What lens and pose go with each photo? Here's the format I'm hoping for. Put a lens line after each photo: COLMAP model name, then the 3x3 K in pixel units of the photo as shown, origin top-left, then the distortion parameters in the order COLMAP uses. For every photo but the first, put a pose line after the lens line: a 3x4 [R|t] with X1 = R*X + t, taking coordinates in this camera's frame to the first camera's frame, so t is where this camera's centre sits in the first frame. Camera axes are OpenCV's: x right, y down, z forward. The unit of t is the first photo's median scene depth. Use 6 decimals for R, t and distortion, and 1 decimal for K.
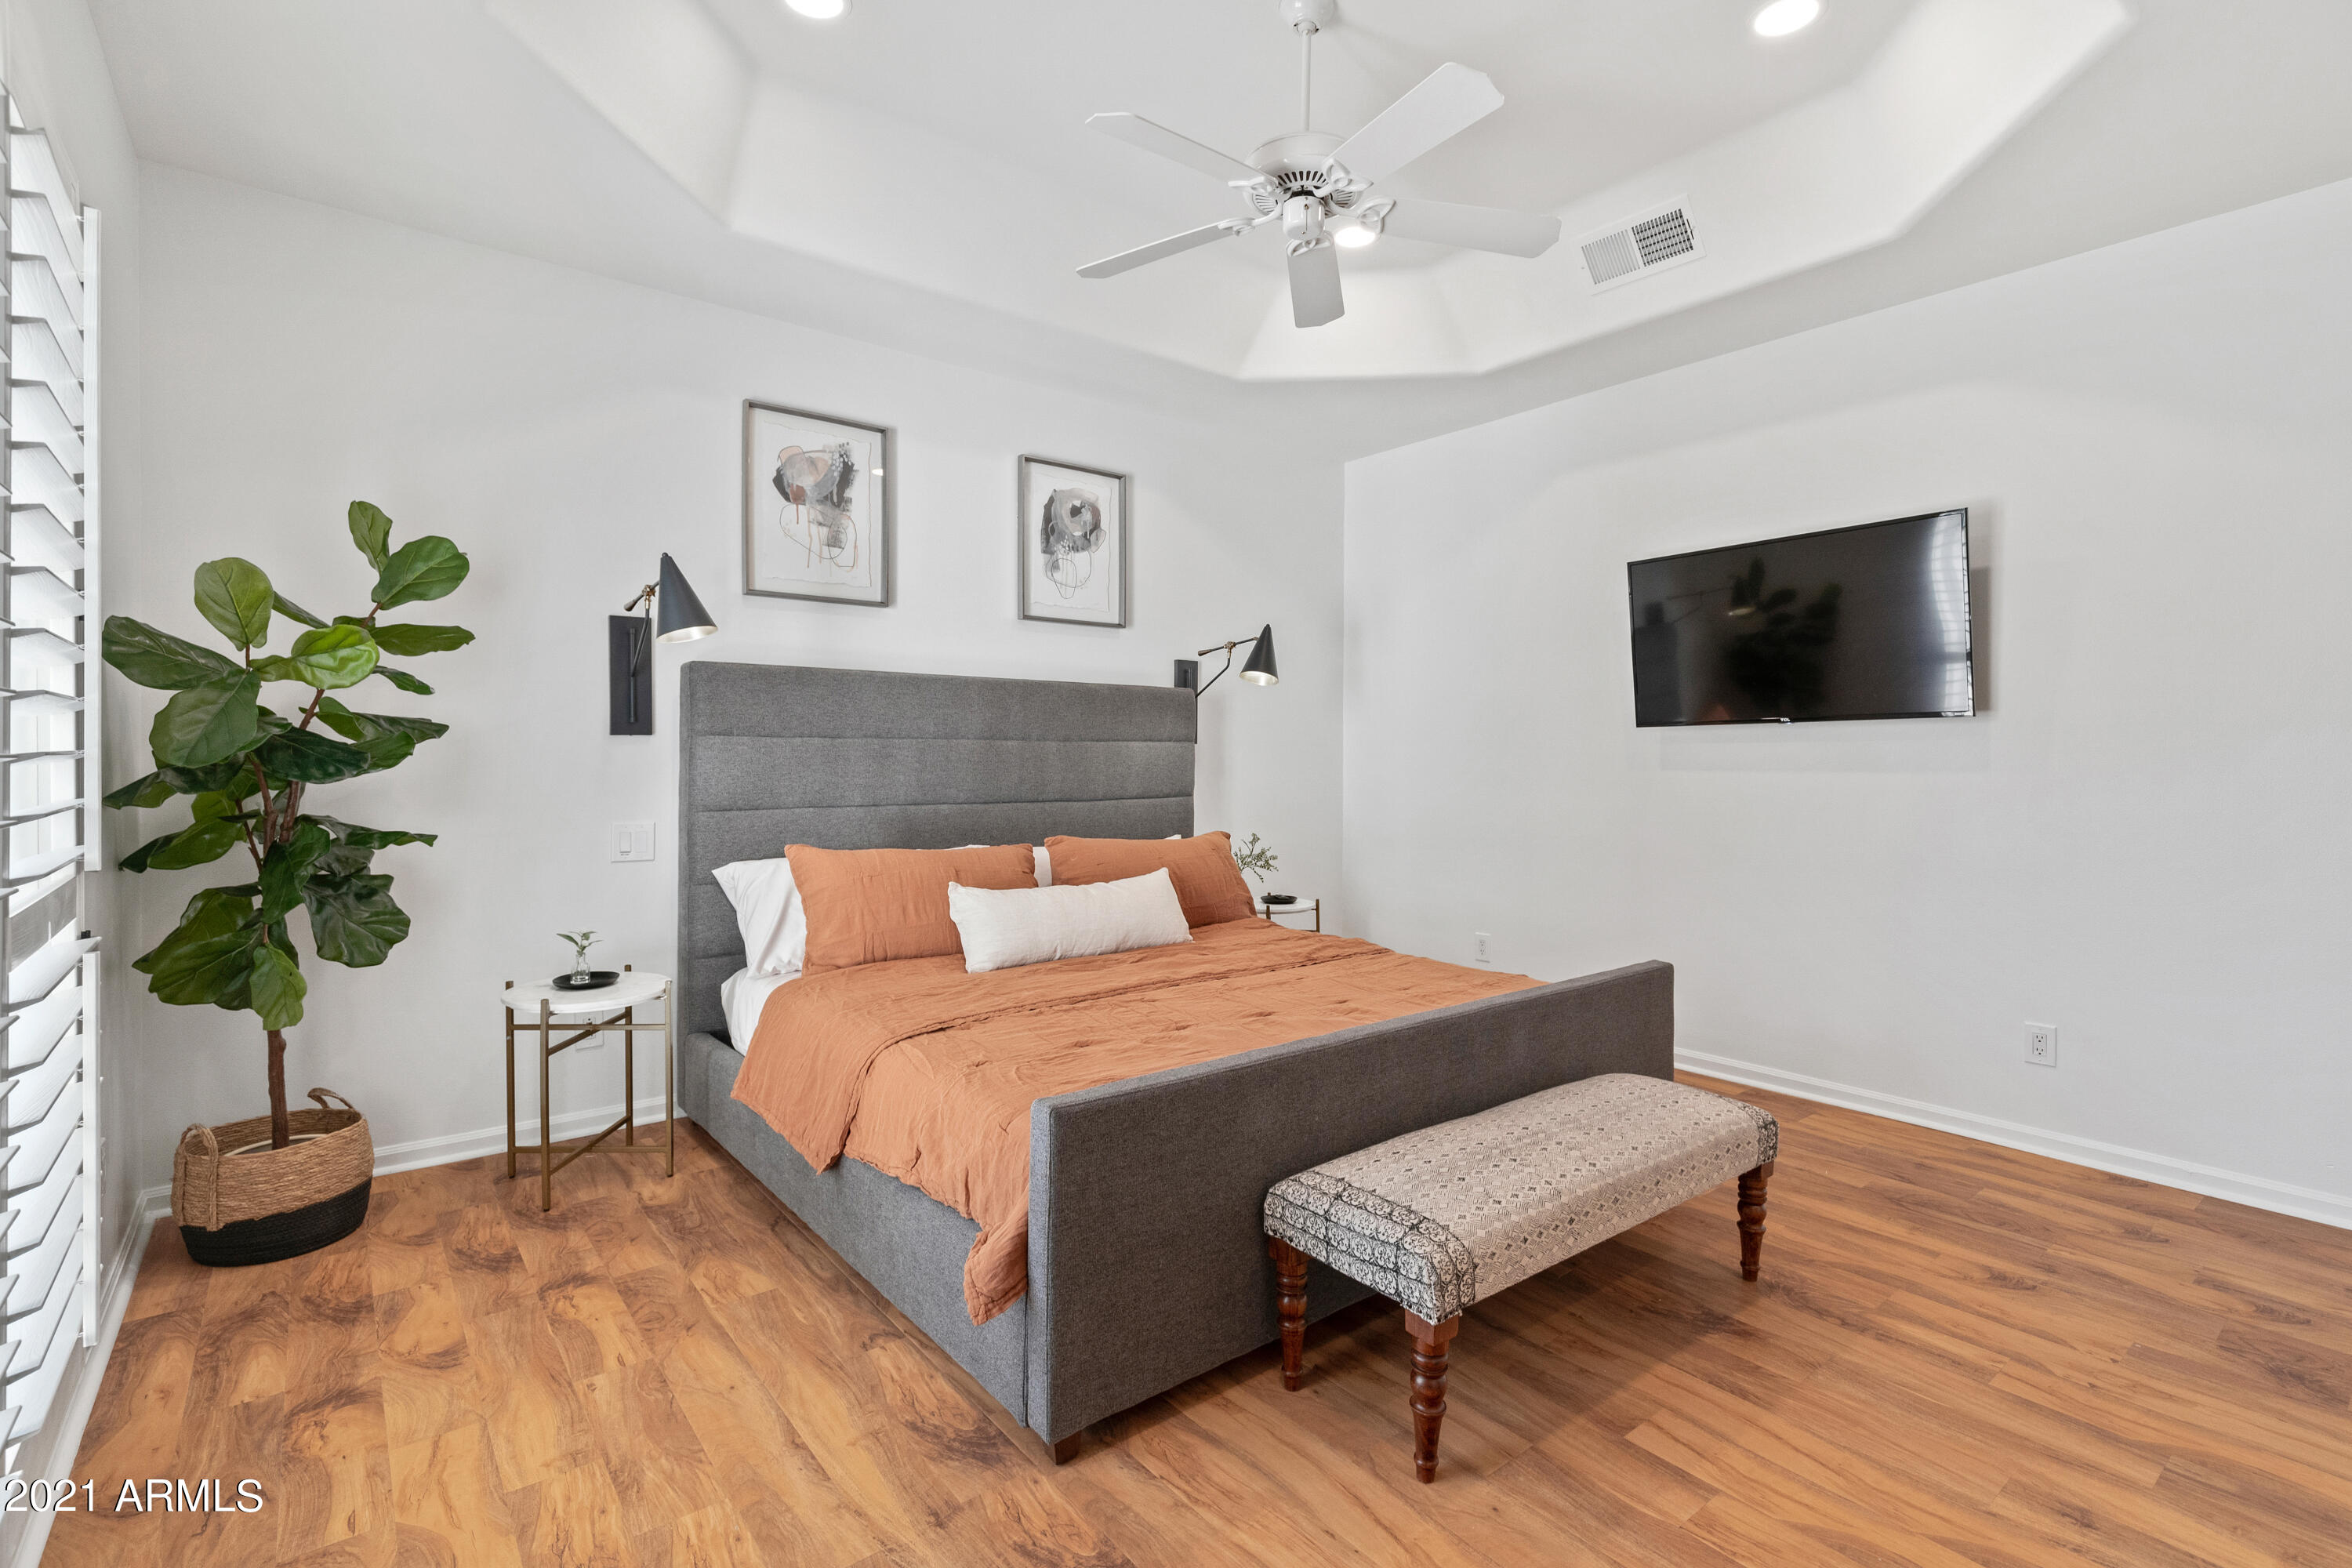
lens RADIAL K [[1076.1, 0, 1194.2], [0, 1076.1, 776.3], [0, 0, 1]] dist [0.001652, 0.000270]
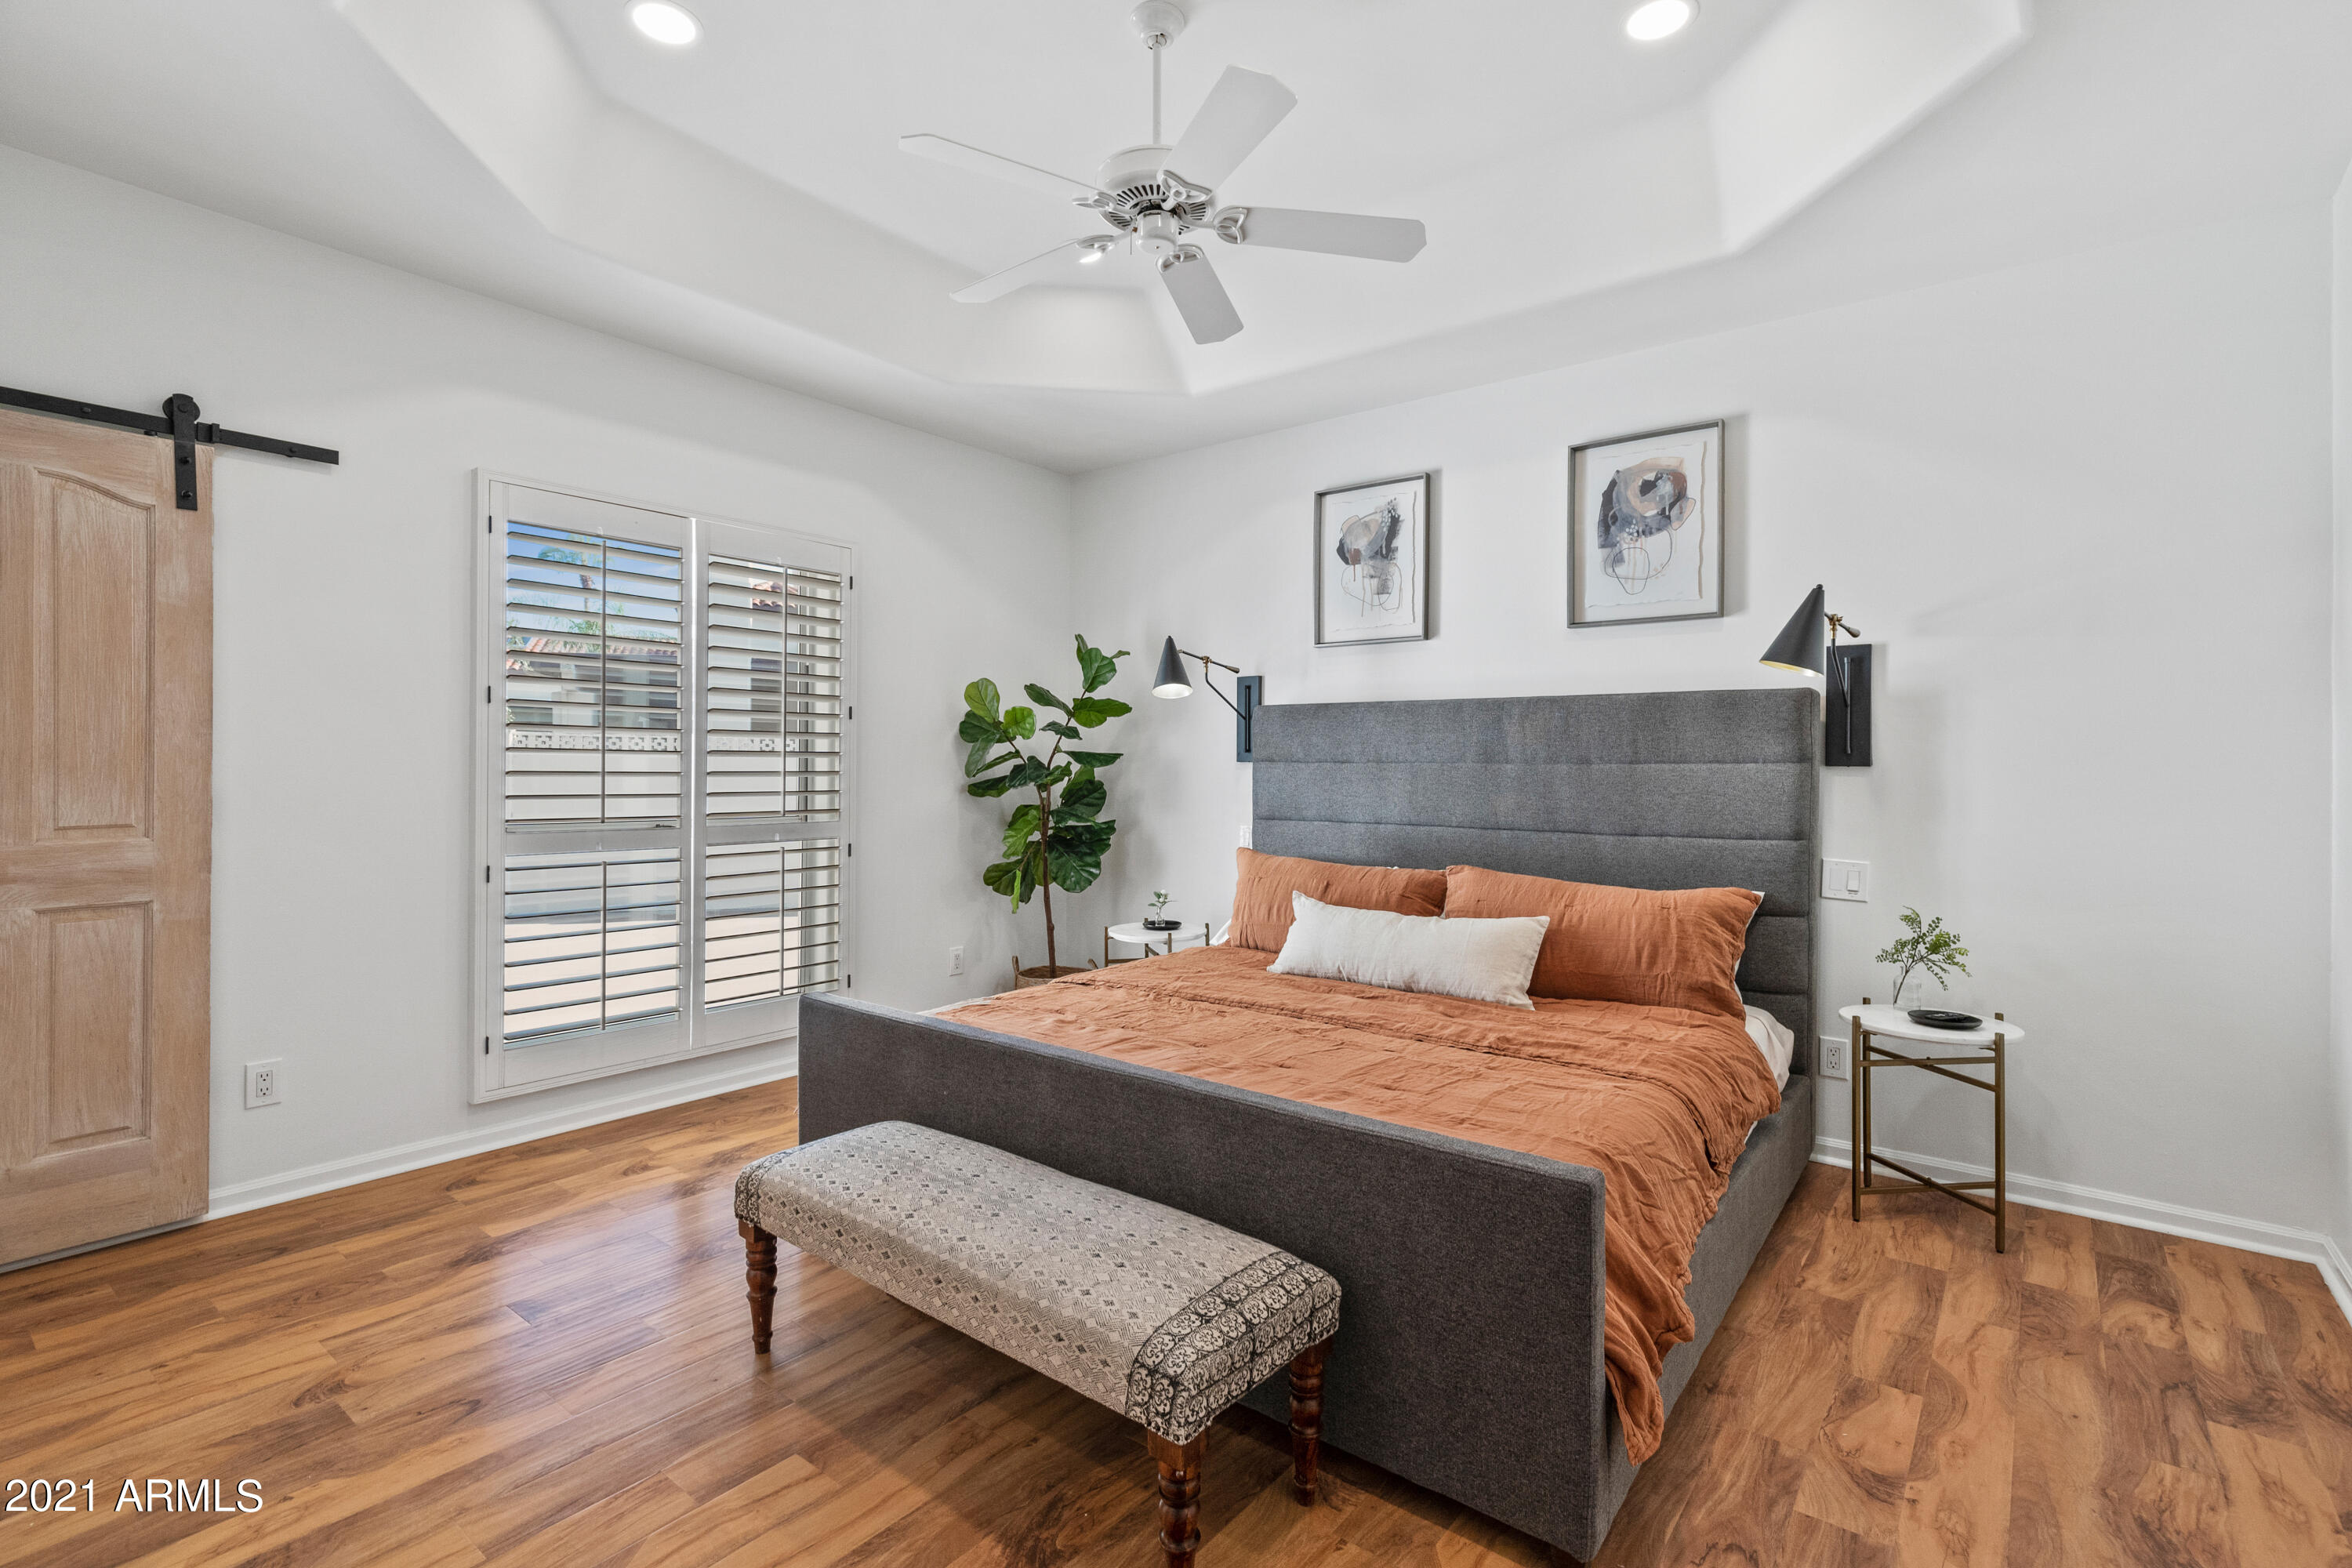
lens RADIAL K [[1076.1, 0, 1194.2], [0, 1076.1, 776.3], [0, 0, 1]] dist [0.001652, 0.000270]
pose [[0.236981, 0.002504, -0.971511, 0.714287], [-0.024758, 0.999687, -0.003463, -0.012464], [0.971199, 0.024874, 0.236969, 0.540166]]
